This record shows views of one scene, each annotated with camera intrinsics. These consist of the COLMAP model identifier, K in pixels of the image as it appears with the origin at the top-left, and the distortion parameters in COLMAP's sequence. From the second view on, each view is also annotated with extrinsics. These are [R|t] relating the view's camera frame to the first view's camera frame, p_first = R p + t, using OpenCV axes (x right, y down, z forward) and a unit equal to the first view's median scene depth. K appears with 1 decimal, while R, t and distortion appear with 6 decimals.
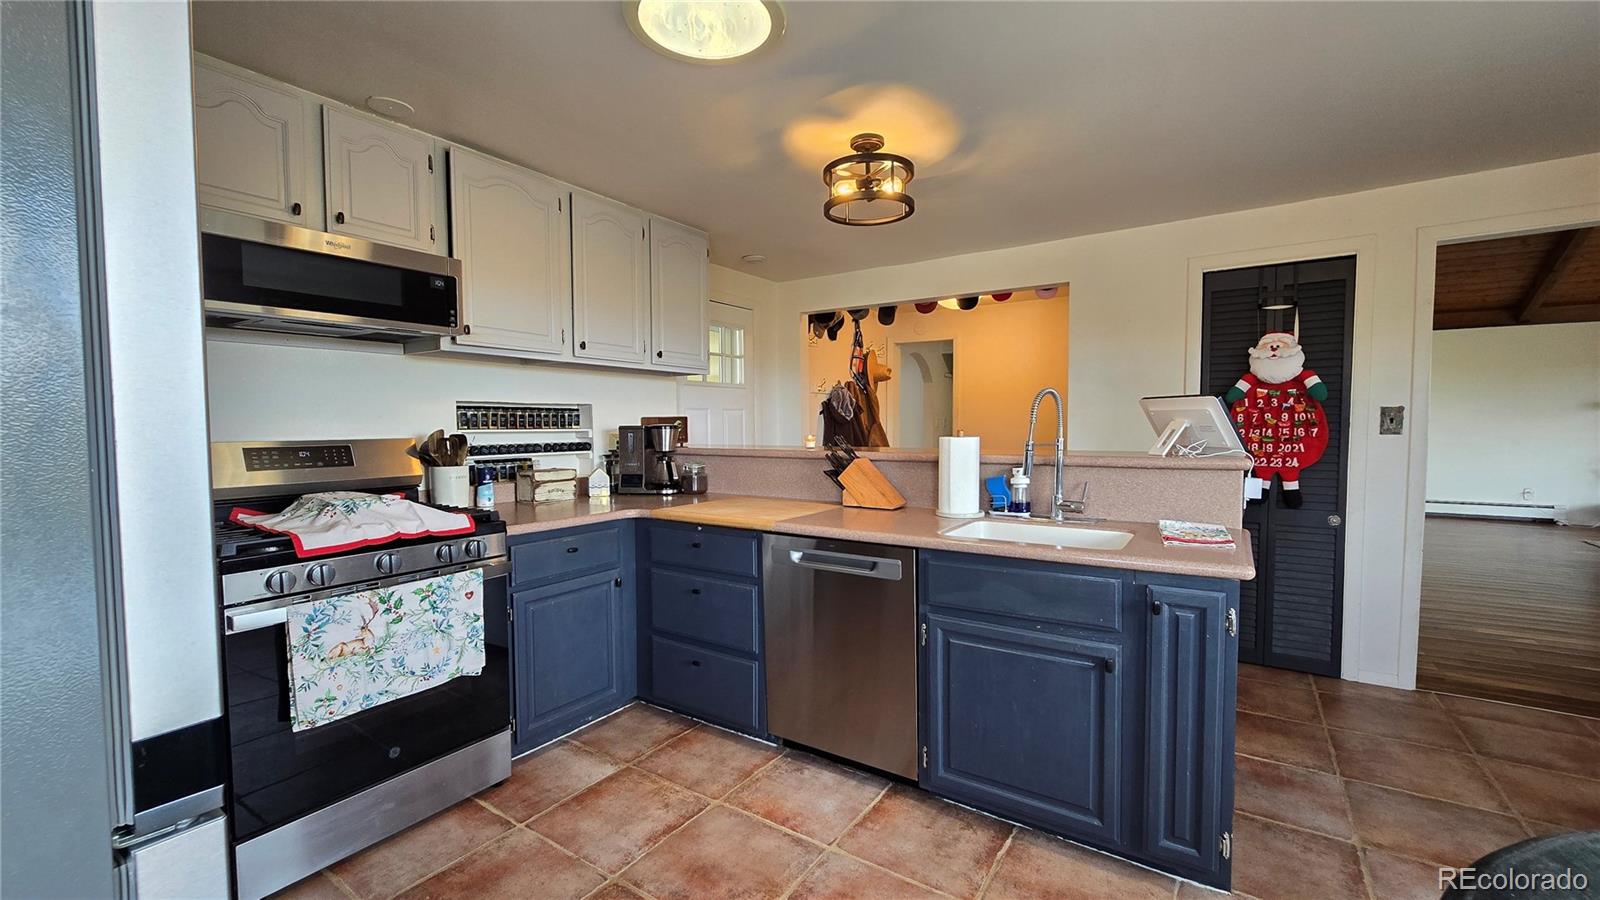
lens RADIAL K [[657.4, 0, 807.9], [0, 657.4, 457.0], [0, 0, 1]] dist [-0.001513, -0.000235]
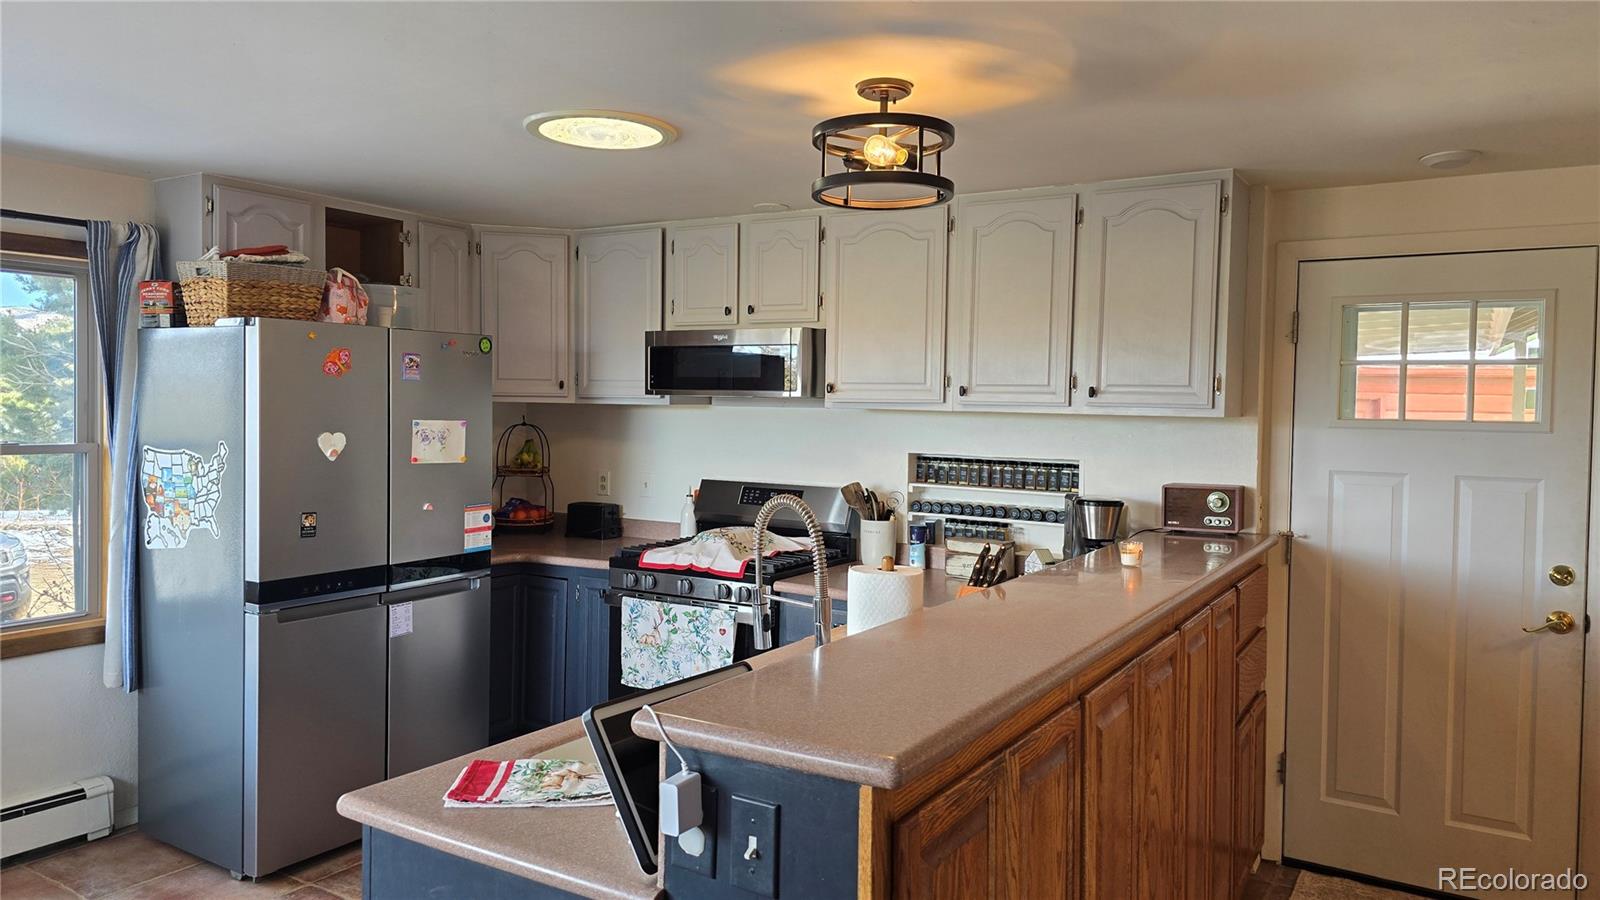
lens RADIAL K [[1074.7, 0, 805.1], [0, 1074.7, 439.1], [0, 0, 1]] dist [0.040629, -0.007701]
pose [[0.044122, 0.037489, -0.998323, 1.405792], [-0.073511, 0.996709, 0.034179, -0.206280], [0.996318, 0.071880, 0.046733, 1.086205]]
